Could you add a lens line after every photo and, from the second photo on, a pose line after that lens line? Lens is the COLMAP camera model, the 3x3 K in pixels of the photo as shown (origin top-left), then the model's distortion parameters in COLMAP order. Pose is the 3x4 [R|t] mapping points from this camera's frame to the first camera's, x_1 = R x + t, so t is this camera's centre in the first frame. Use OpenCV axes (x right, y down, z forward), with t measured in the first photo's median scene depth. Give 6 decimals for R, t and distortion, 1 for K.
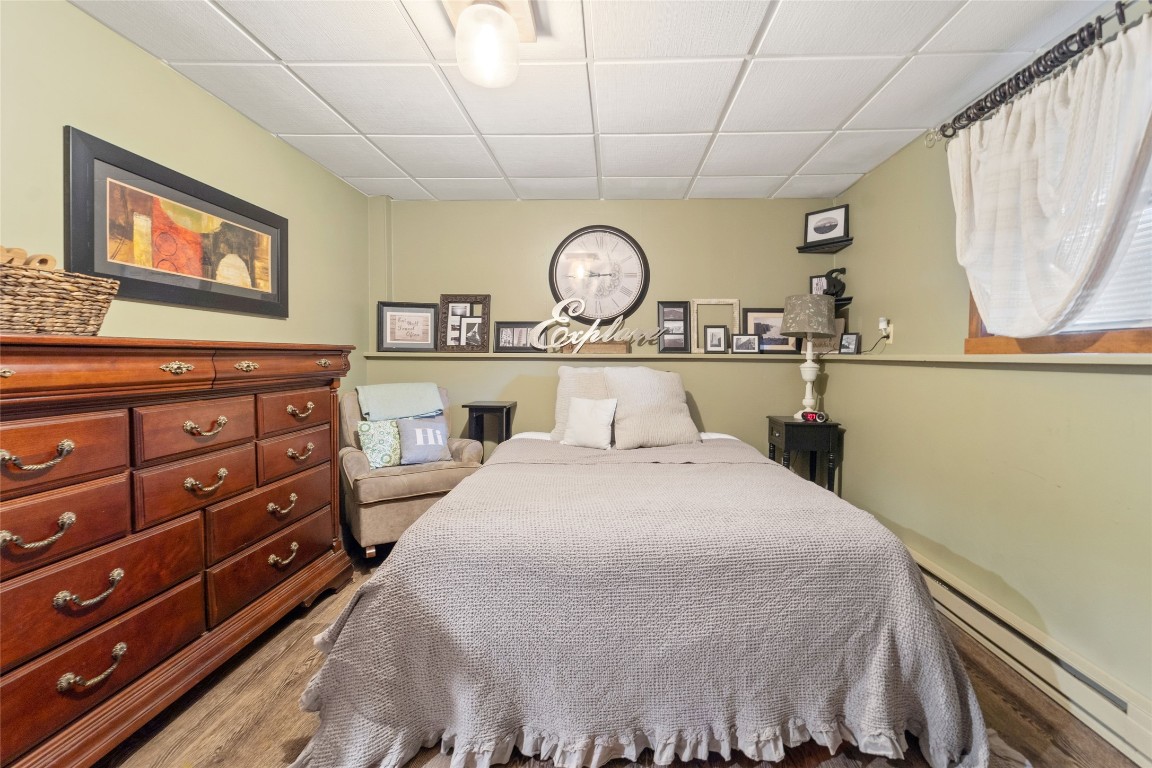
lens RADIAL K [[477.2, 0, 583.1], [0, 477.2, 364.7], [0, 0, 1]] dist [0.003909, -0.002113]
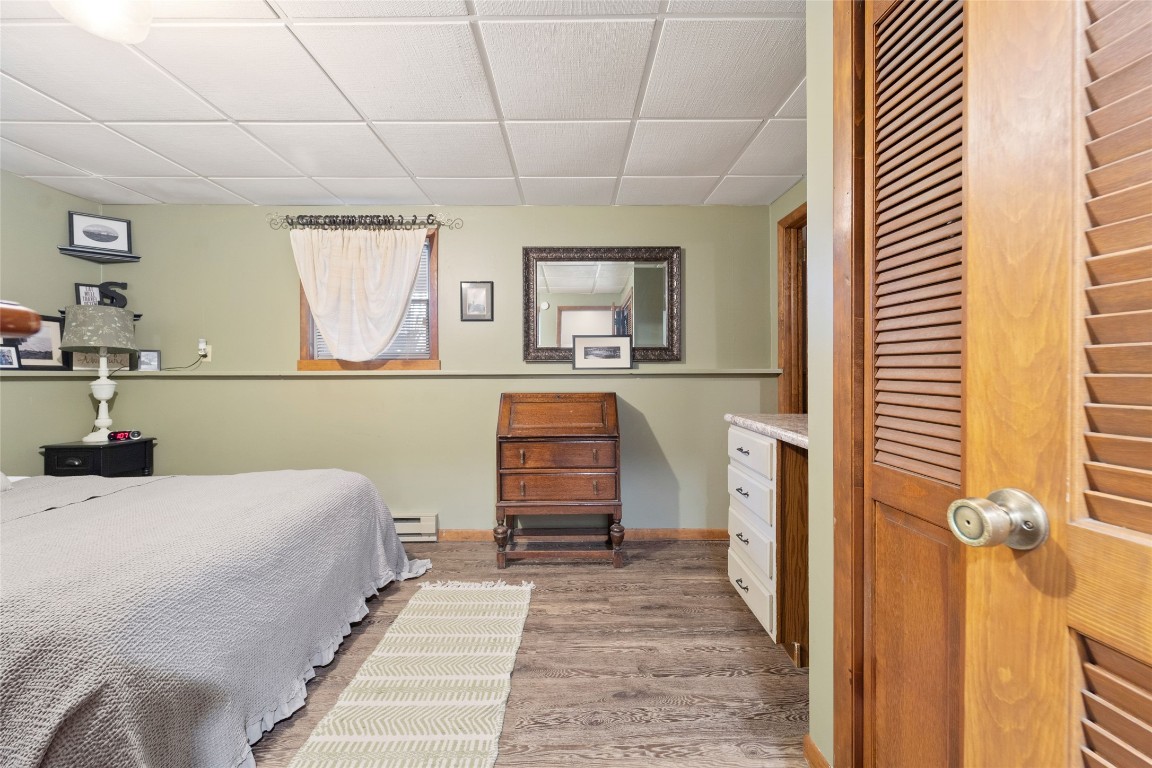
lens RADIAL K [[477.2, 0, 572.5], [0, 477.2, 378.0], [0, 0, 1]] dist [0.003909, -0.002113]
pose [[-0.039953, -0.016950, 0.999058, -0.491226], [0.021820, 0.999603, 0.017832, -0.004087], [-0.998963, 0.022512, -0.039568, 0.123311]]
